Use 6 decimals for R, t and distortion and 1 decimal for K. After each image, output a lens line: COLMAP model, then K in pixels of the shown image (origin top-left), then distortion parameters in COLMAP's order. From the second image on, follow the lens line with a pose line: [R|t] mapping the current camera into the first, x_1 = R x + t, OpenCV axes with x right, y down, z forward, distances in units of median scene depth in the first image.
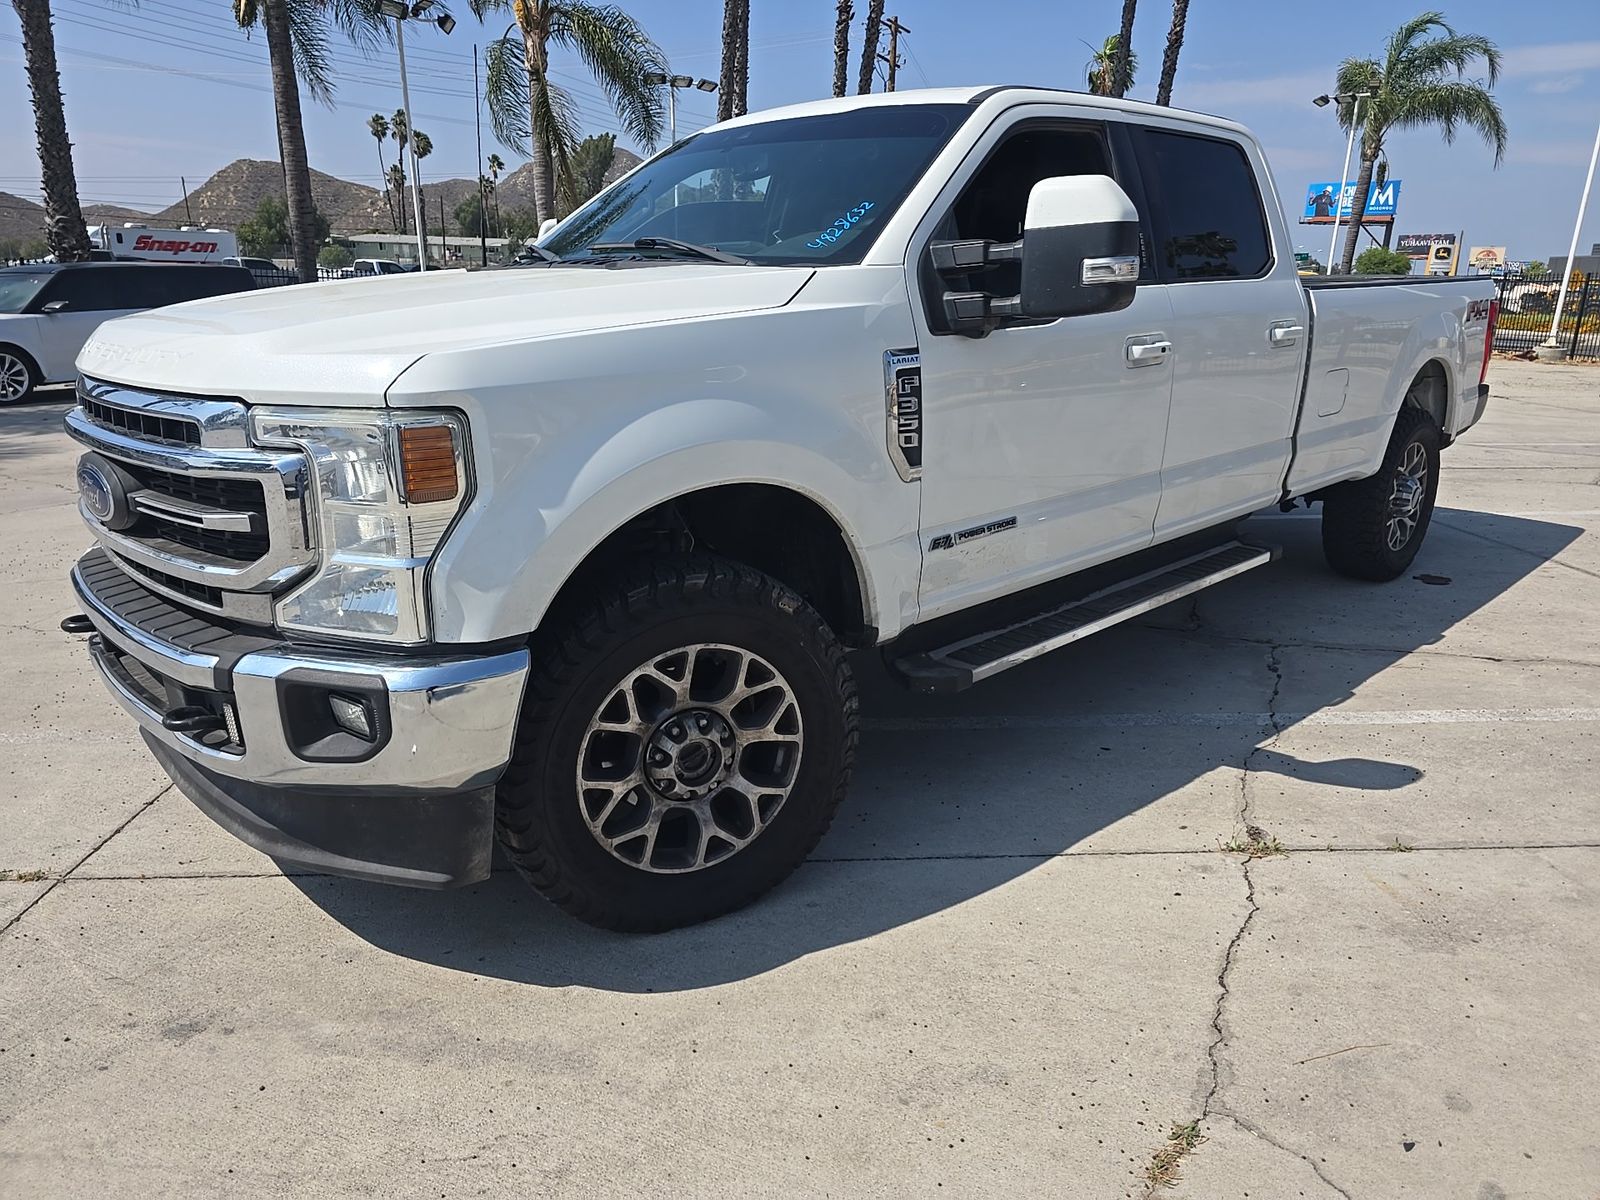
lens RADIAL K [[1085.4, 0, 797.3], [0, 1085.4, 604.8], [0, 0, 1]] dist [0.017495, -0.009648]
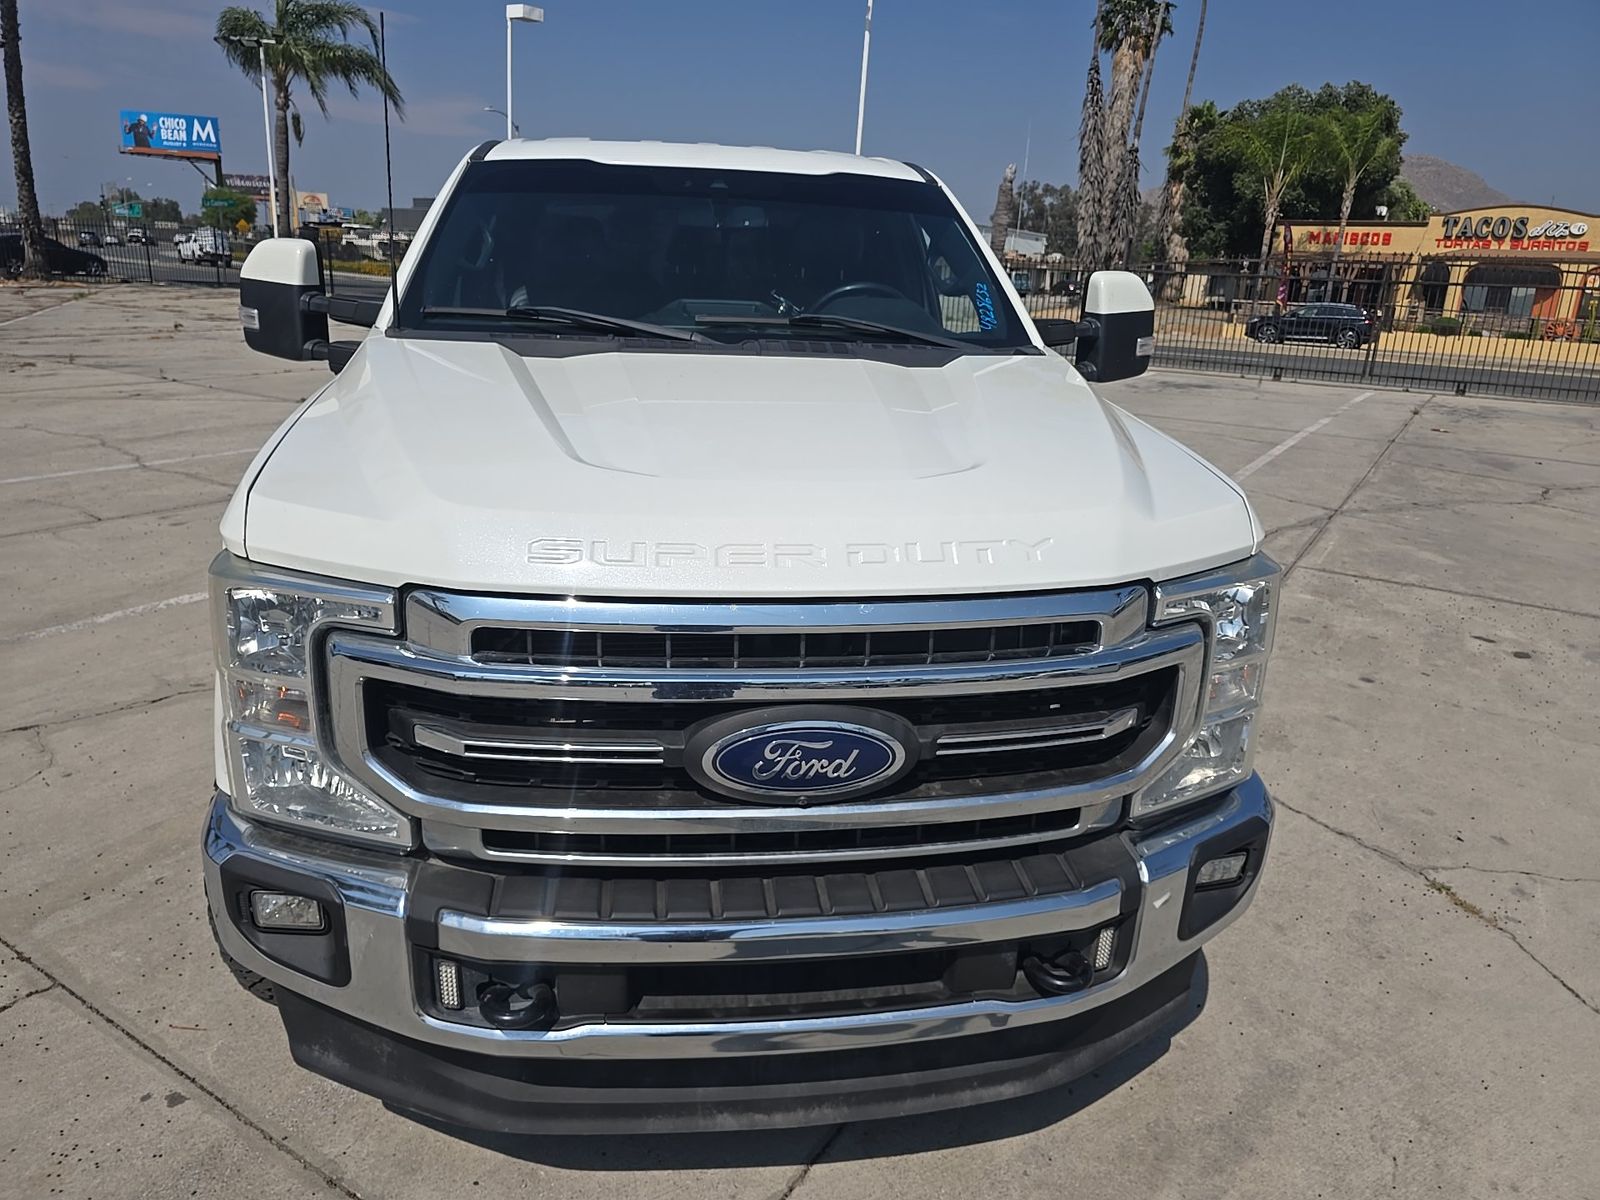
lens RADIAL K [[1085.4, 0, 801.0], [0, 1085.4, 608.5], [0, 0, 1]] dist [0.017495, -0.009648]
pose [[0.583438, -0.232701, 0.778107, -0.088414], [0.189916, 0.970602, 0.147866, -0.022693], [-0.789641, 0.061505, 0.610479, 0.045124]]
